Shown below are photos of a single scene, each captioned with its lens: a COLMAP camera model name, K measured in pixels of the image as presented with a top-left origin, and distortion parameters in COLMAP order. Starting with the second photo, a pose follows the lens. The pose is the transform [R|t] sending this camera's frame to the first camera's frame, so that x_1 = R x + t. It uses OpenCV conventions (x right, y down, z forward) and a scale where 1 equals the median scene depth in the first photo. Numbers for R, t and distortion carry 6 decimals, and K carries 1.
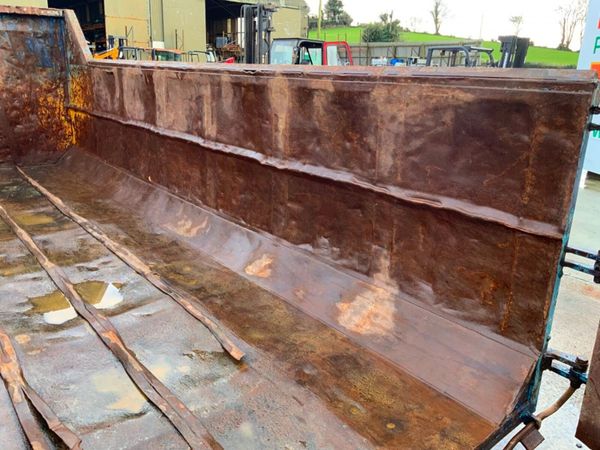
lens RADIAL K [[495.9, 0, 298.7], [0, 495.9, 224.3], [0, 0, 1]] dist [0.080809, -0.145859]
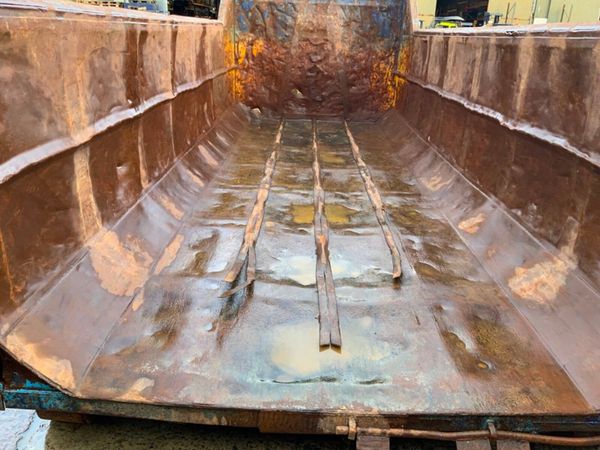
lens RADIAL K [[495.9, 0, 298.4], [0, 495.9, 227.6], [0, 0, 1]] dist [0.080809, -0.145859]
pose [[0.761992, 0.227656, -0.606252, 0.228237], [-0.202380, 0.972996, 0.111004, 0.041604], [0.615152, 0.038109, 0.787487, -0.034030]]
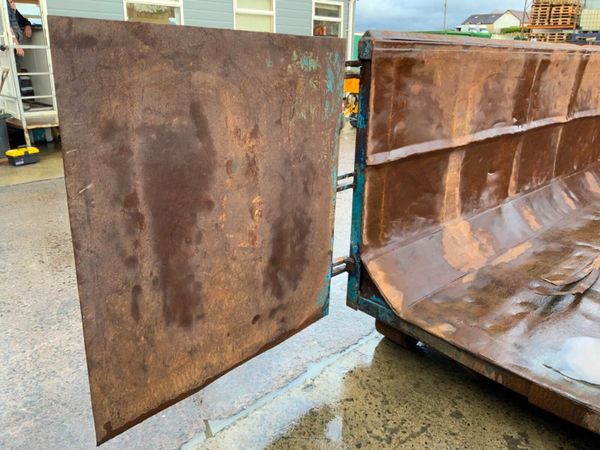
lens RADIAL K [[495.9, 0, 298.7], [0, 495.9, 225.4], [0, 0, 1]] dist [0.080809, -0.145859]
pose [[0.076315, 0.292181, -0.953313, 0.394481], [-0.308638, 0.916066, 0.256058, 0.053555], [0.948113, 0.274688, 0.160088, -0.049028]]
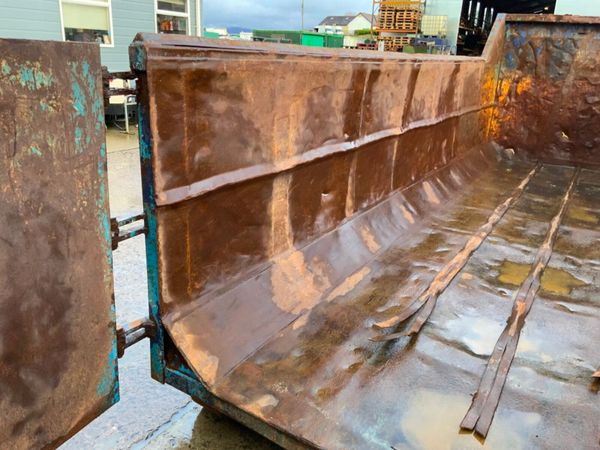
lens RADIAL K [[495.9, 0, 298.2], [0, 495.9, 225.3], [0, 0, 1]] dist [0.080809, -0.145859]
pose [[0.326394, 0.286471, -0.900778, 0.271606], [-0.312505, 0.932084, 0.183193, 0.003521], [0.892081, 0.221704, 0.393750, 0.046858]]
